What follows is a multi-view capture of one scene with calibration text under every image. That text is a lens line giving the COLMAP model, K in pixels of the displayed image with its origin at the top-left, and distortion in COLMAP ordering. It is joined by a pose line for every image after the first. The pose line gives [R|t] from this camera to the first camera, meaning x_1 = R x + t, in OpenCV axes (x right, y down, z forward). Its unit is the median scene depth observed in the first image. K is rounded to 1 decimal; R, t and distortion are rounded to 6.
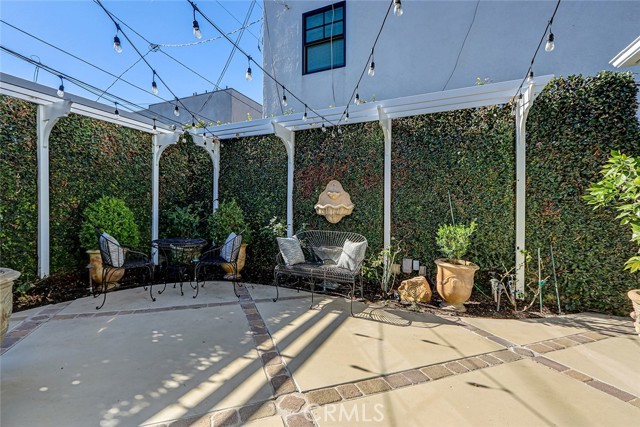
lens RADIAL K [[298.6, 0, 327.4], [0, 298.6, 210.0], [0, 0, 1]] dist [0.001271, 0.000050]
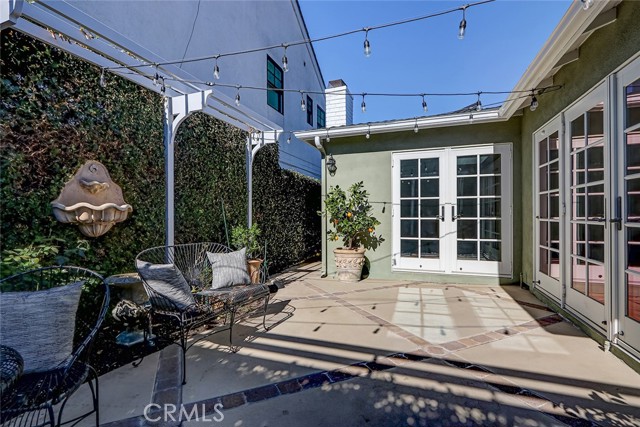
lens RADIAL K [[292.2, 0, 315.2], [0, 292.2, 212.0], [0, 0, 1]] dist [0.000744, -0.000508]
pose [[-0.043376, 0.008764, 0.999020, -0.675093], [0.003257, 0.999957, -0.008631, 0.005273], [-0.999053, 0.002880, -0.043403, 0.754036]]
